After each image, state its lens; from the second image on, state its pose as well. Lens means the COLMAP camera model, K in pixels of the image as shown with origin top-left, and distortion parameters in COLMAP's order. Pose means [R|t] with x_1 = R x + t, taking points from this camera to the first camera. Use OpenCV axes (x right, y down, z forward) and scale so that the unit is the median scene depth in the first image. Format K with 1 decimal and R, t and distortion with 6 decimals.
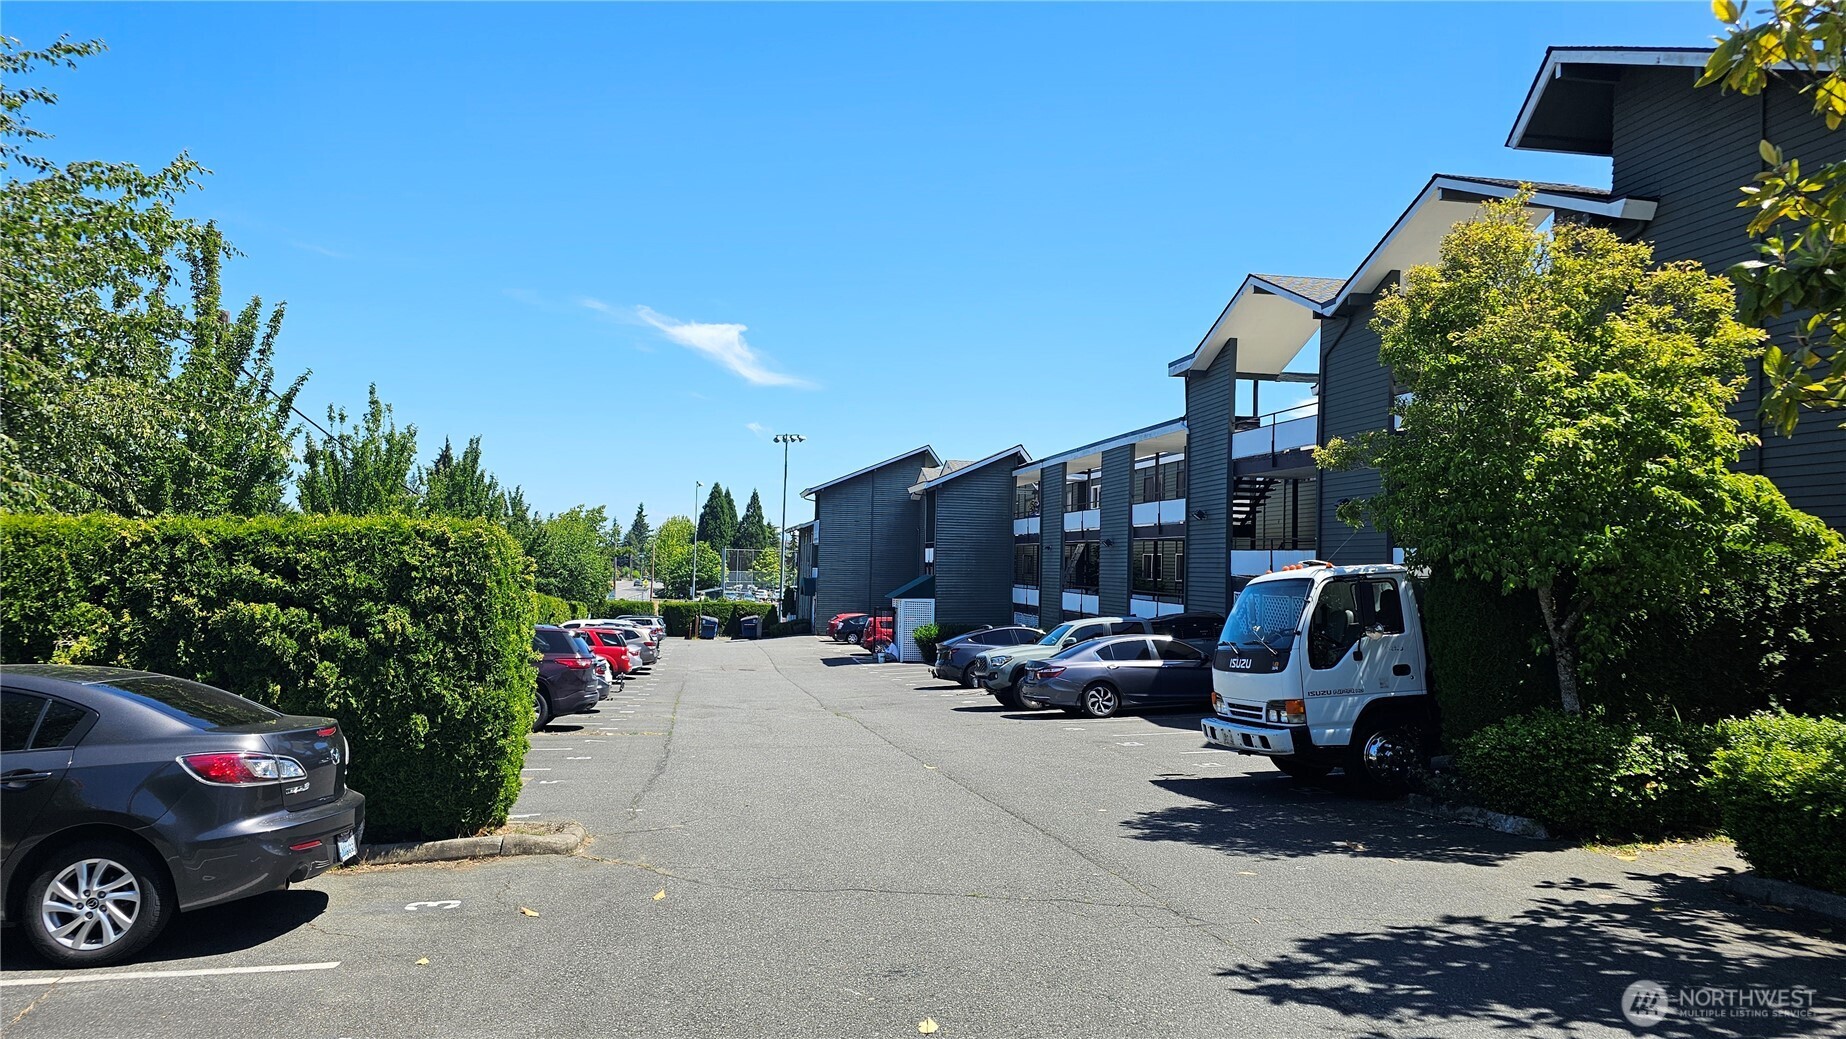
lens RADIAL K [[1261.2, 0, 916.3], [0, 1261.2, 547.7], [0, 0, 1]] dist [0.126014, -0.095776]
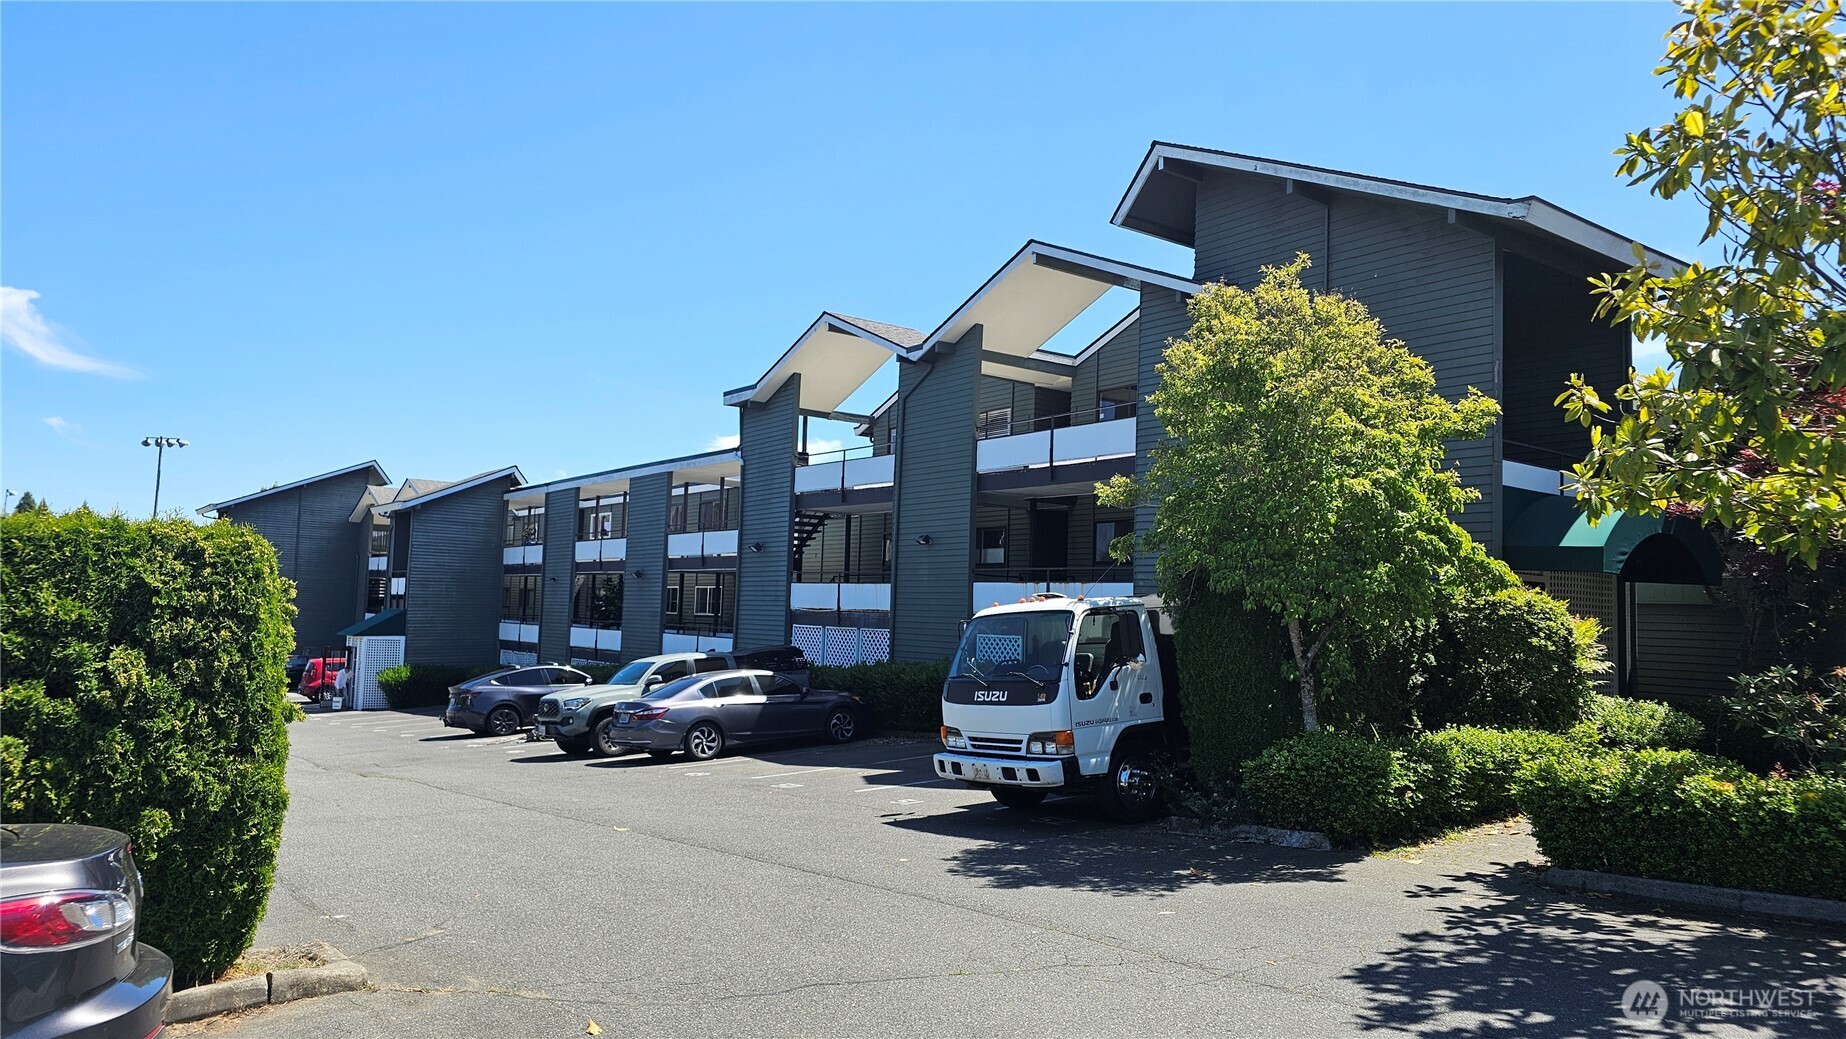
lens RADIAL K [[1261.2, 0, 916.3], [0, 1261.2, 547.7], [0, 0, 1]] dist [0.126014, -0.095776]
pose [[0.889828, 0.025711, 0.455571, -0.221571], [-0.013231, 0.999445, -0.030562, 0.005329], [-0.456104, 0.021168, 0.889675, 0.131319]]
